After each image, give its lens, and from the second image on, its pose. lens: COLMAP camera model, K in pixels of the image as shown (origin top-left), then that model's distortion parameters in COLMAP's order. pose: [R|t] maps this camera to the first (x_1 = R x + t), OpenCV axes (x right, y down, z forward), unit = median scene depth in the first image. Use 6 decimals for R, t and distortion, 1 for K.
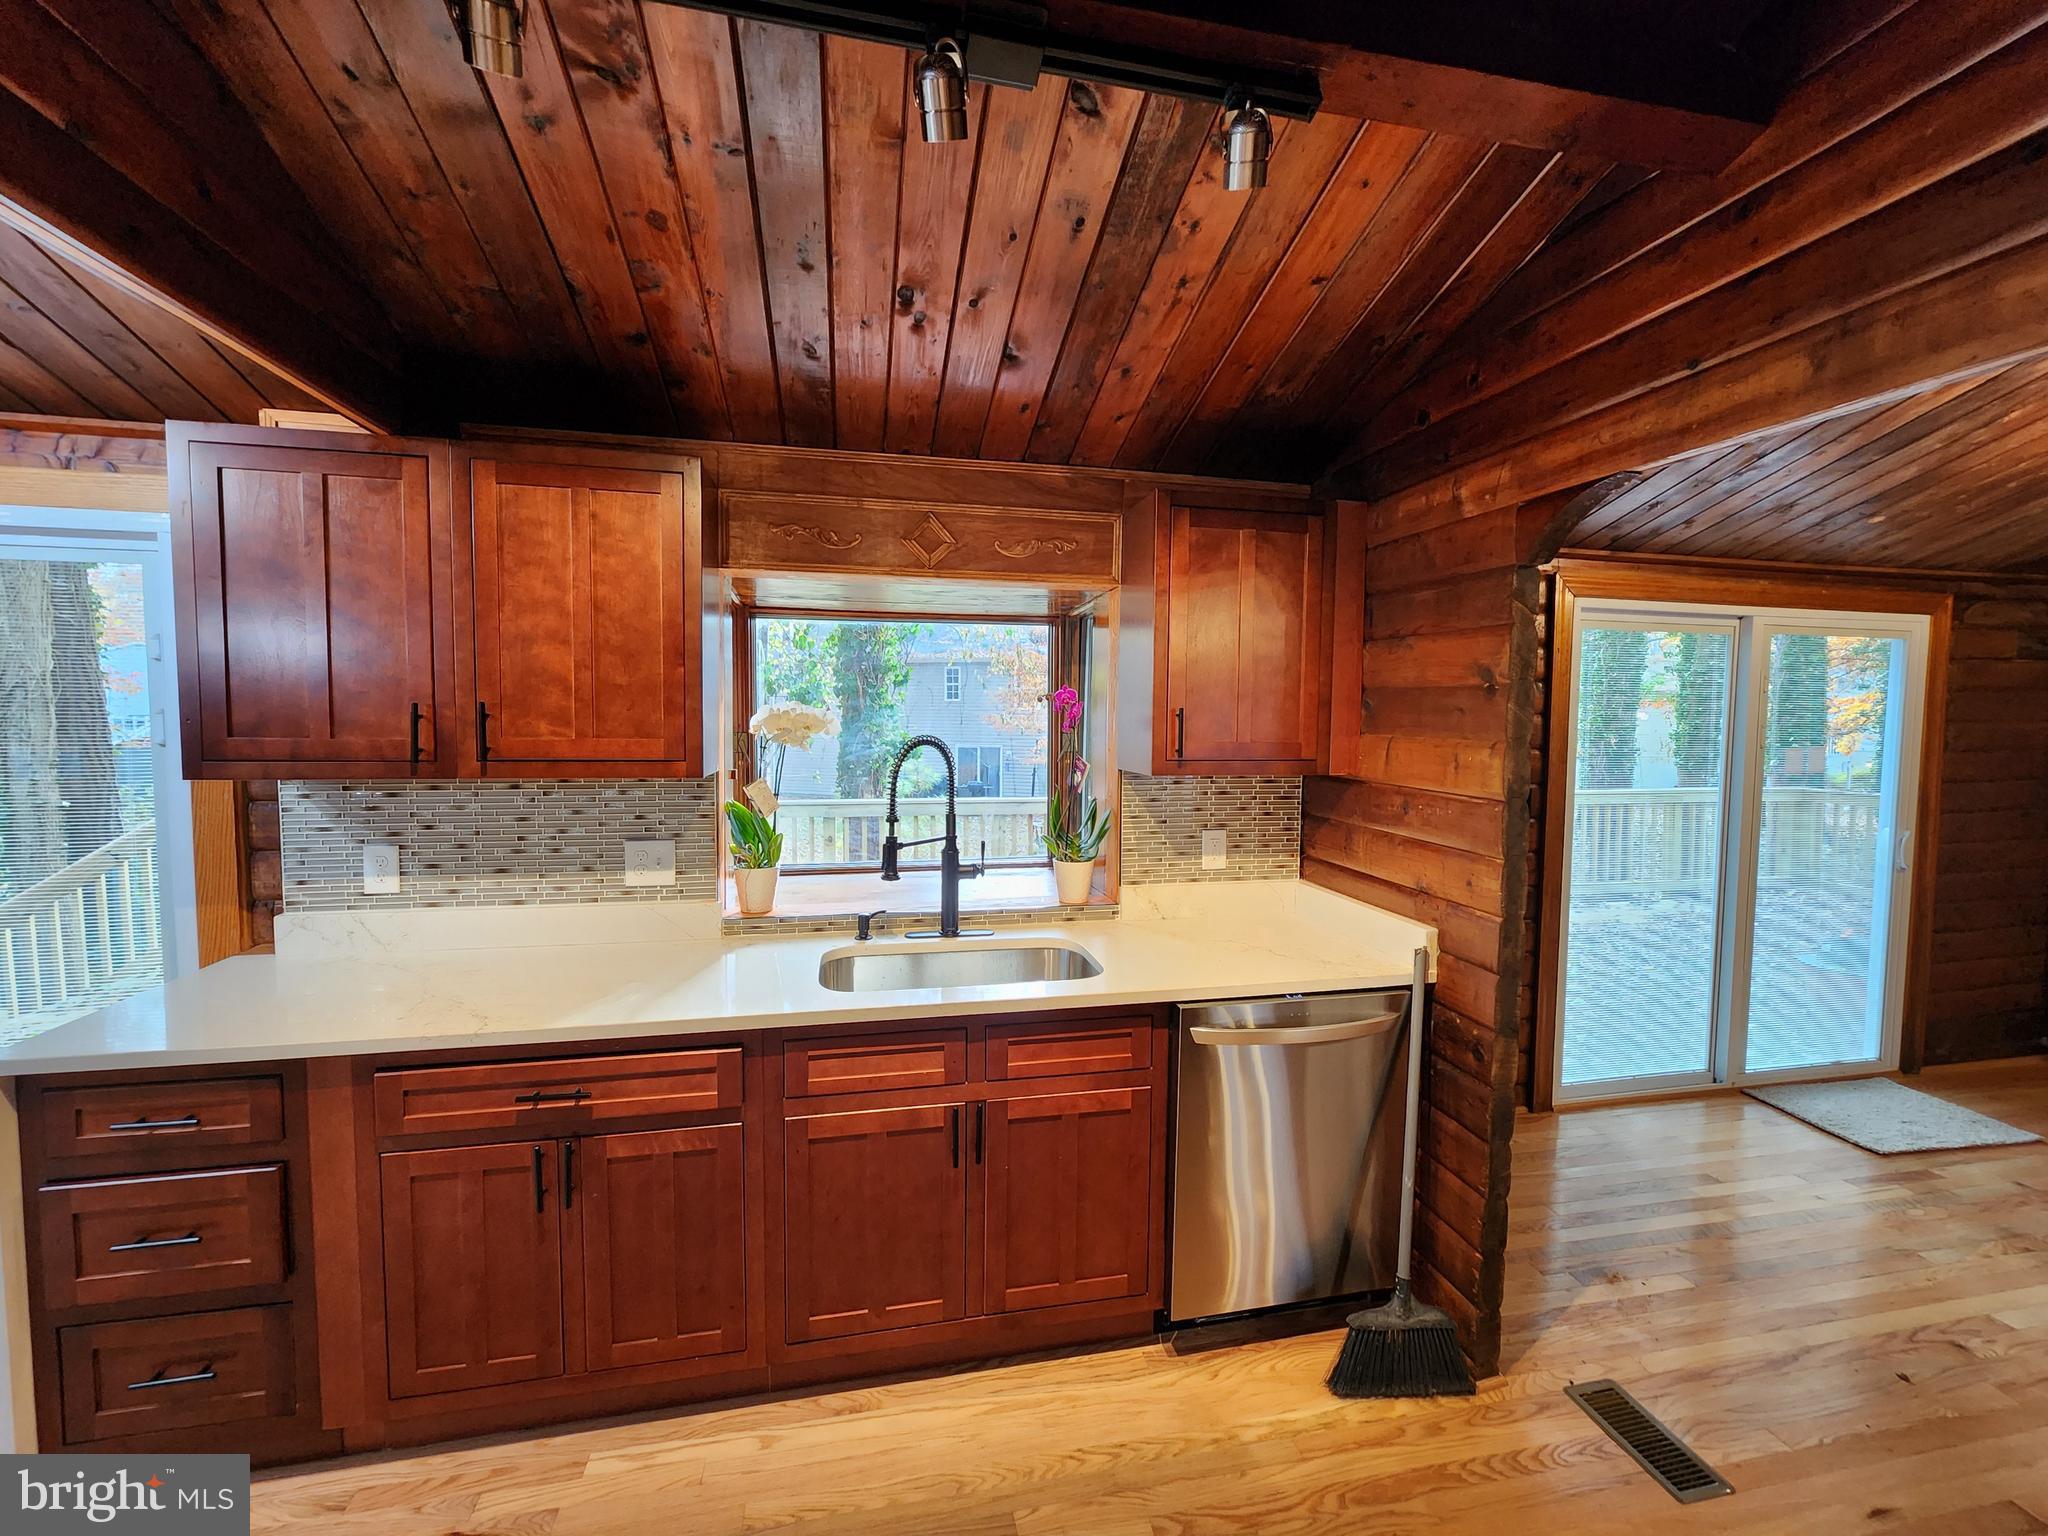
lens RADIAL K [[843.2, 0, 1026.5], [0, 843.2, 767.4], [0, 0, 1]] dist [0.000998, 0.000060]
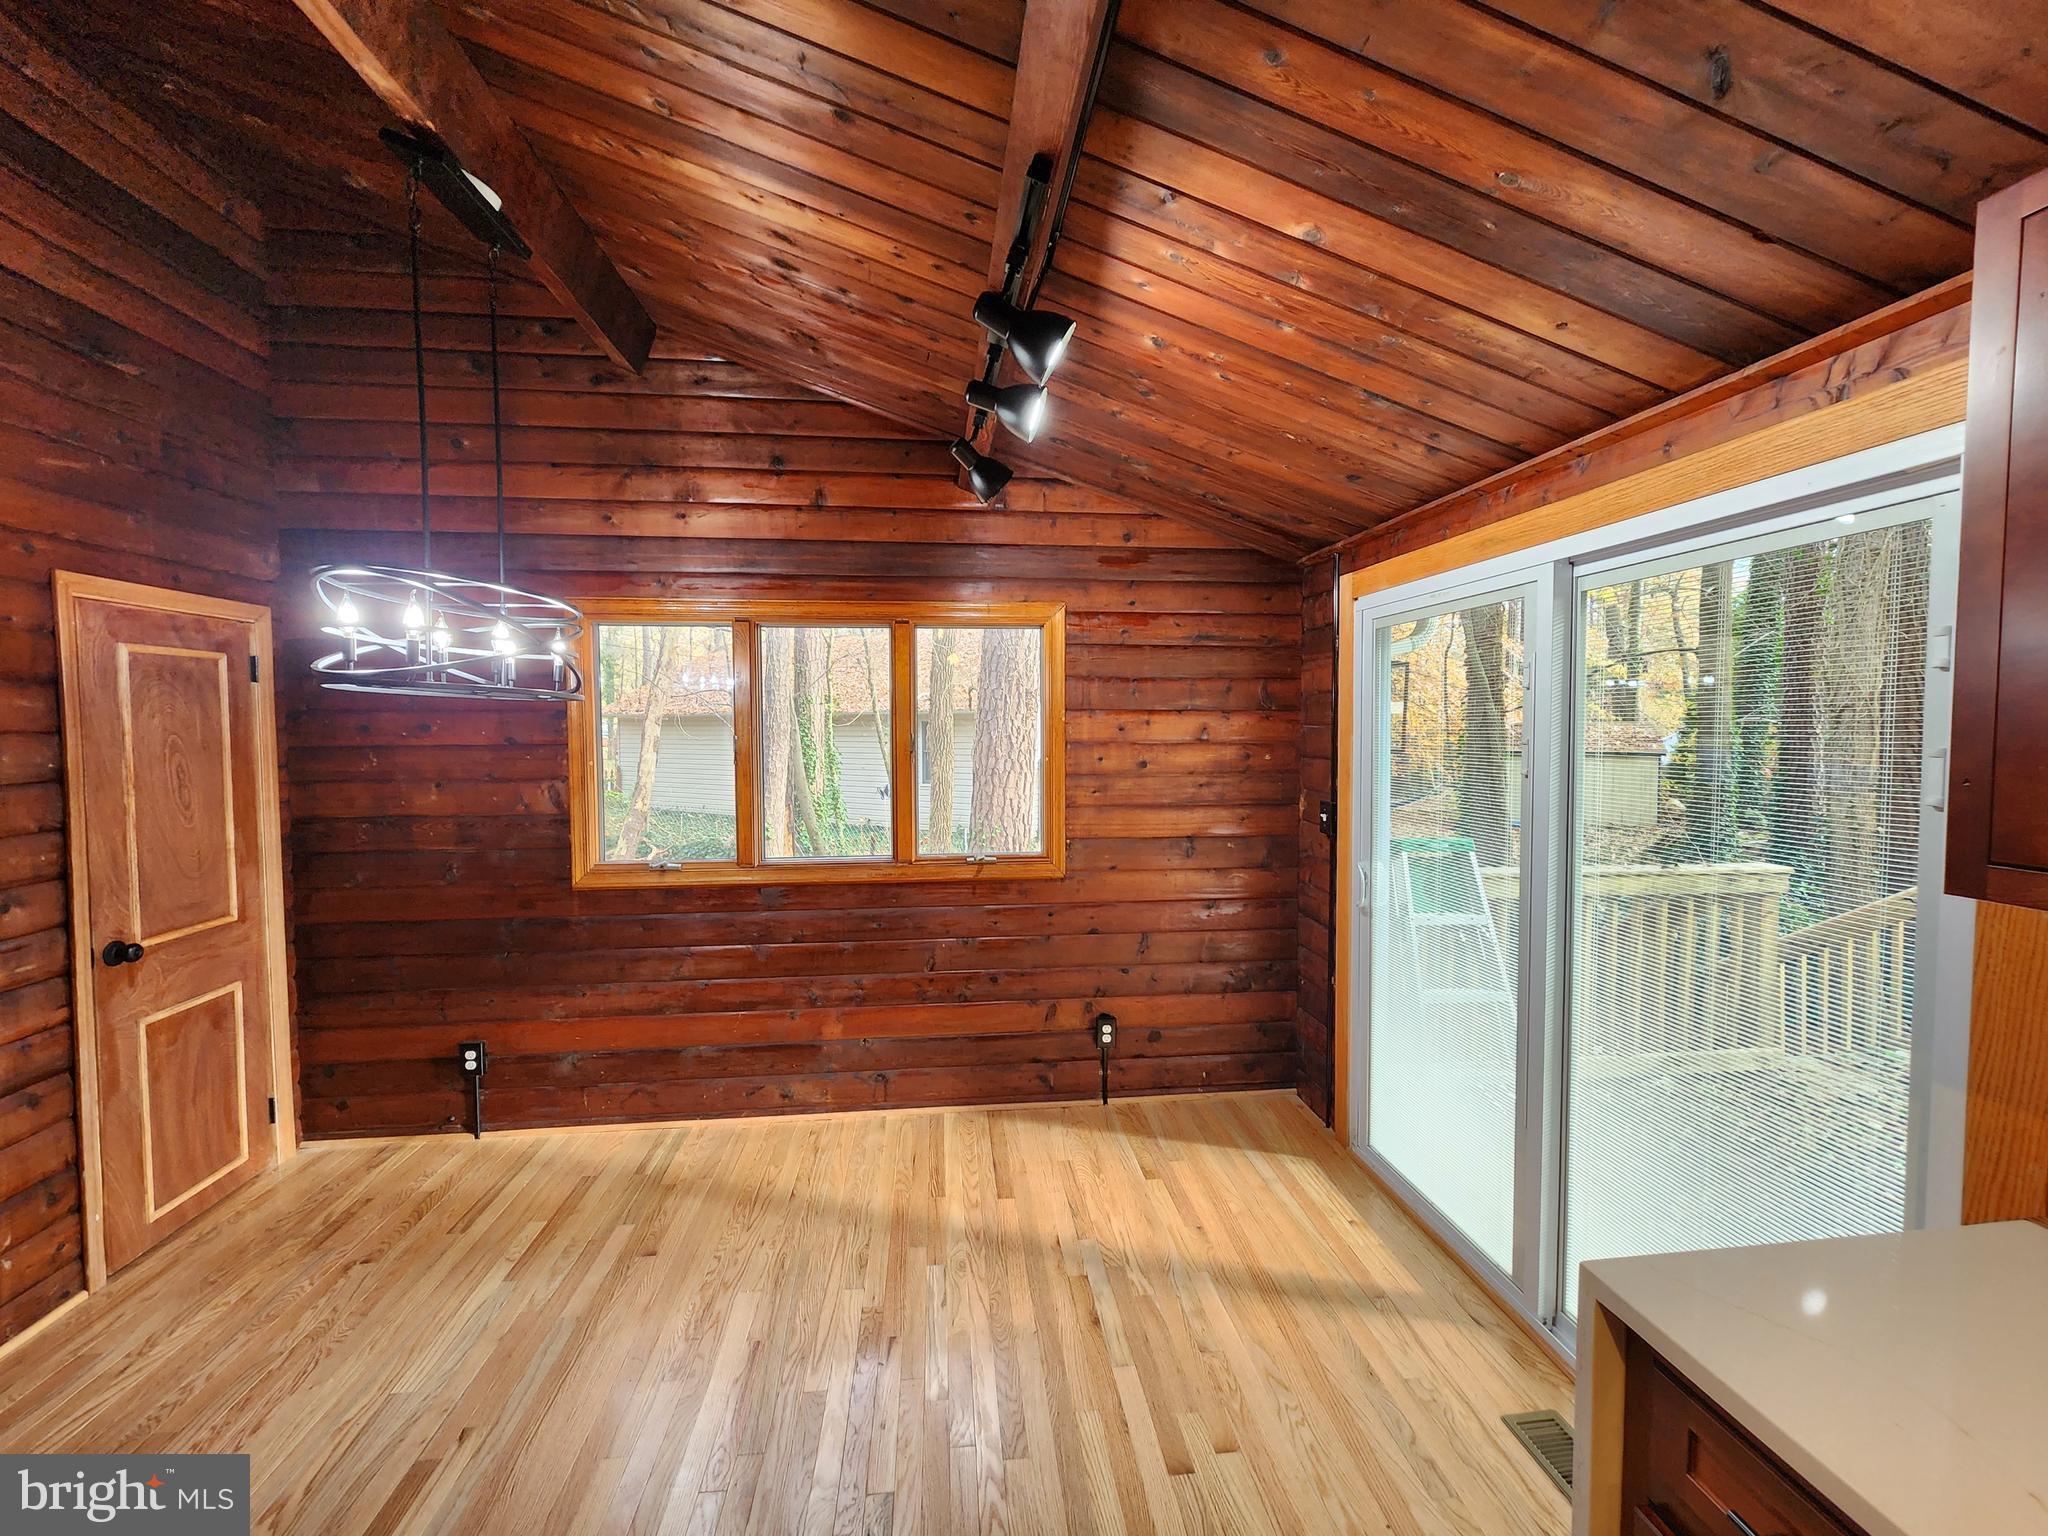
lens RADIAL K [[843.2, 0, 1022.5], [0, 843.2, 758.7], [0, 0, 1]] dist [0.000998, 0.000060]
pose [[-0.090351, 0.029920, -0.995460, -0.393960], [-0.058752, 0.997648, 0.035318, -0.047983], [0.994176, 0.061676, -0.088380, 0.434059]]
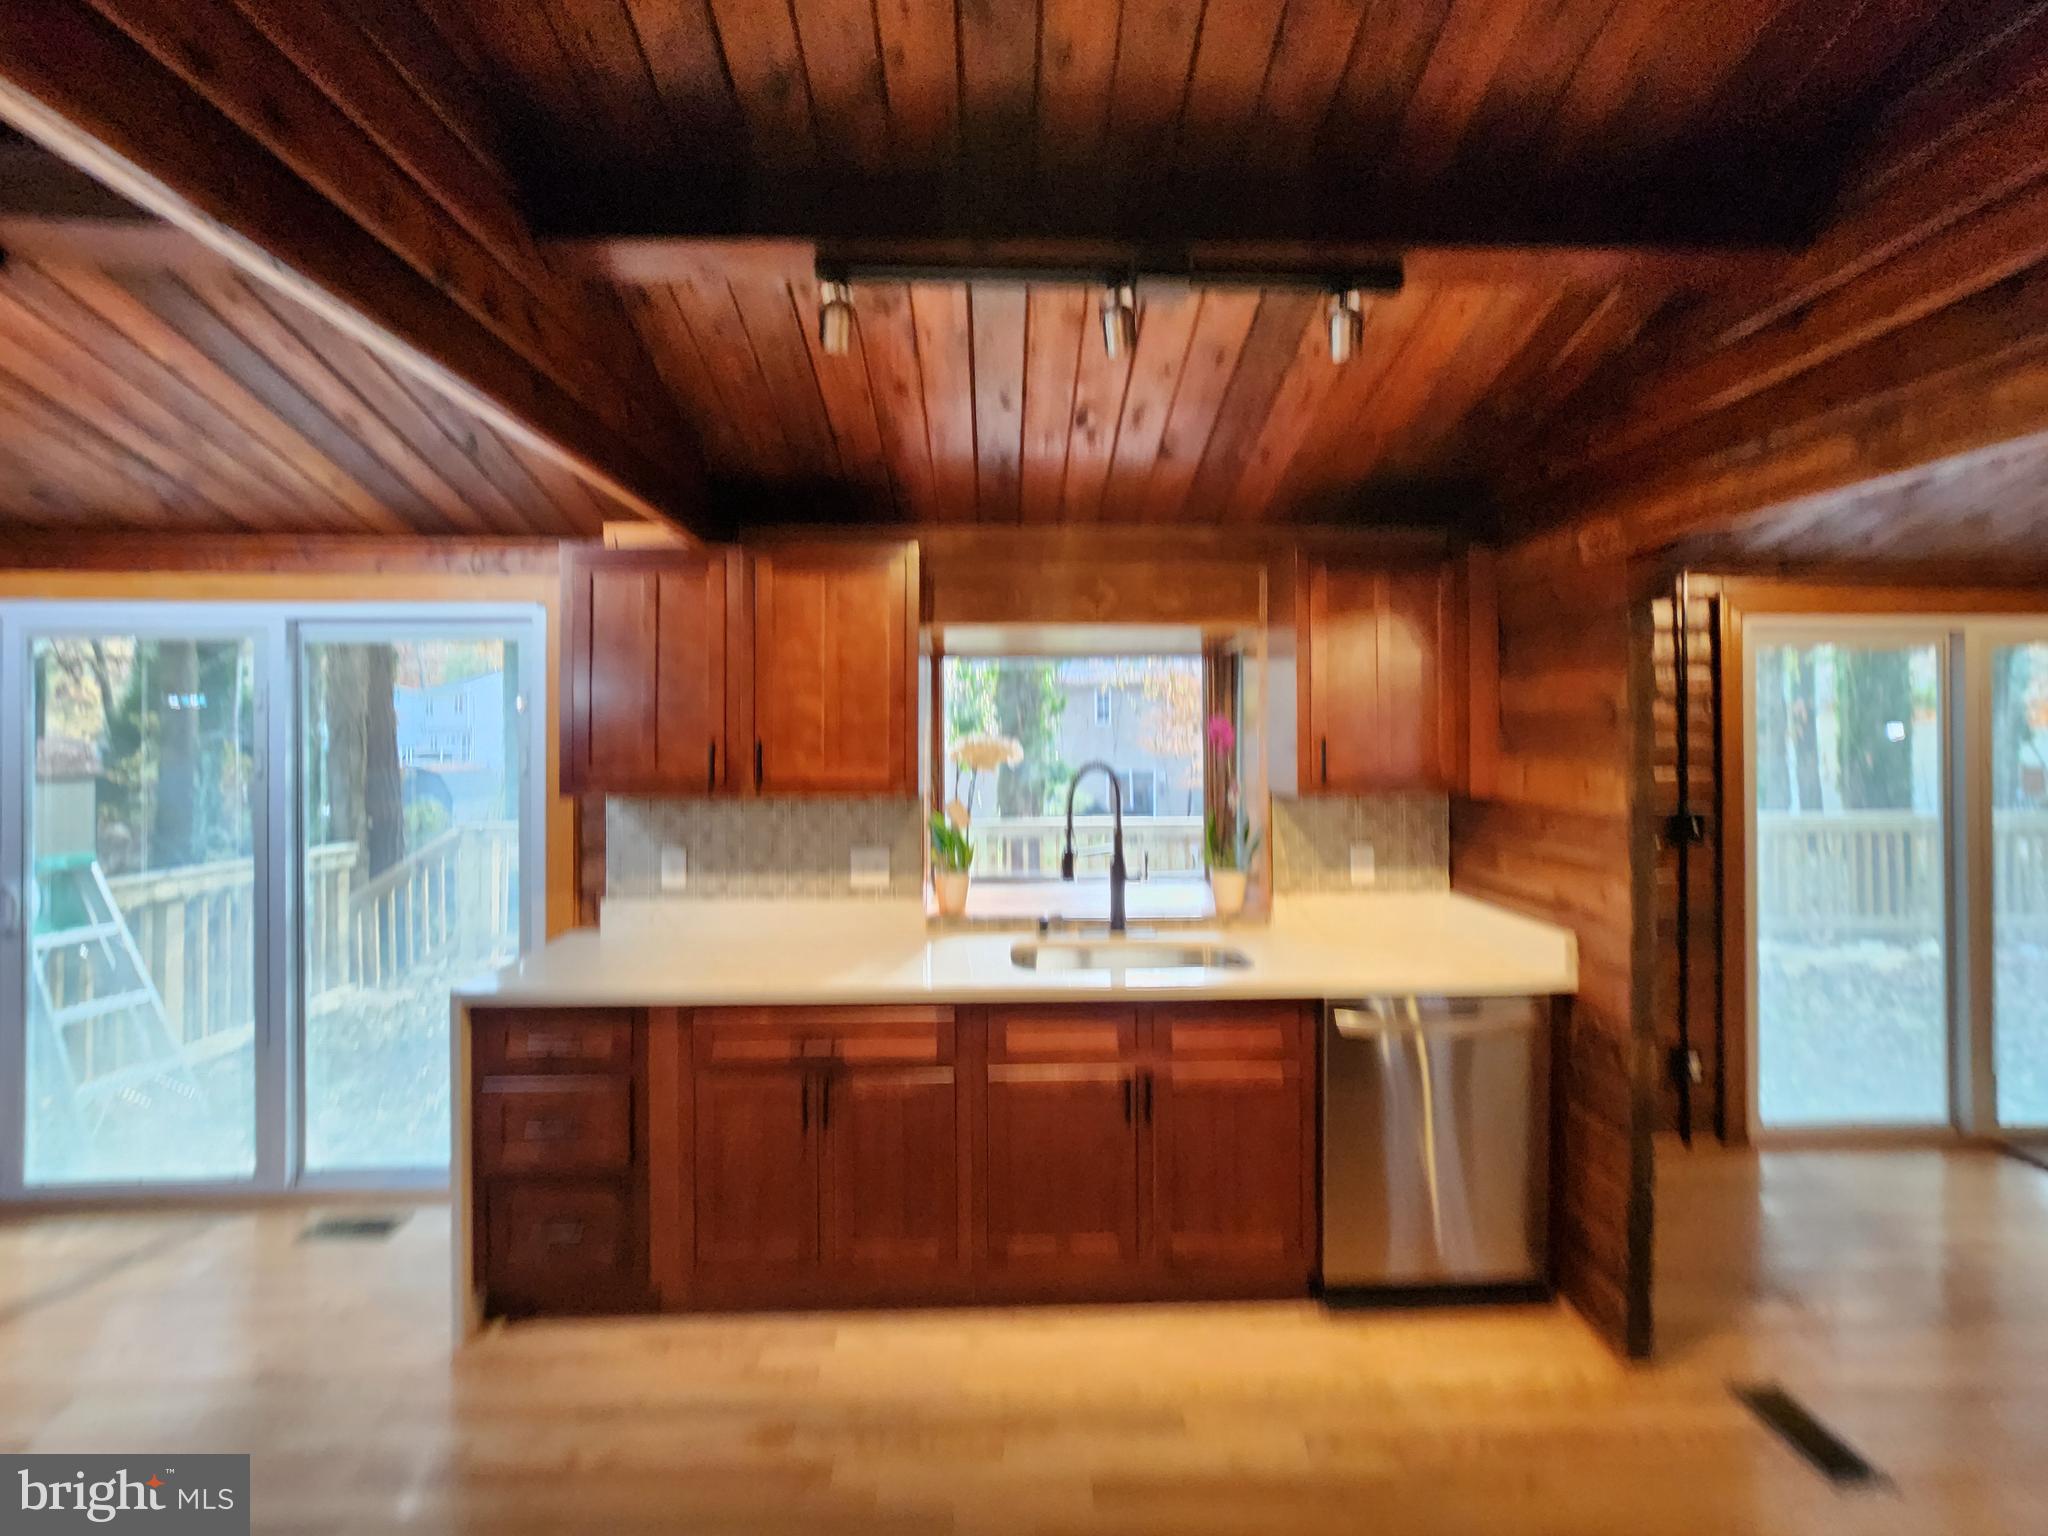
lens RADIAL K [[881.2, 0, 1021.6], [0, 881.2, 747.6], [0, 0, 1]] dist [-0.000324, 0.002478]
pose [[0.983707, -0.011194, -0.179430, -0.001861], [0.002375, 0.998782, -0.049289, 0.002731], [0.179763, 0.048060, 0.982535, -0.261181]]
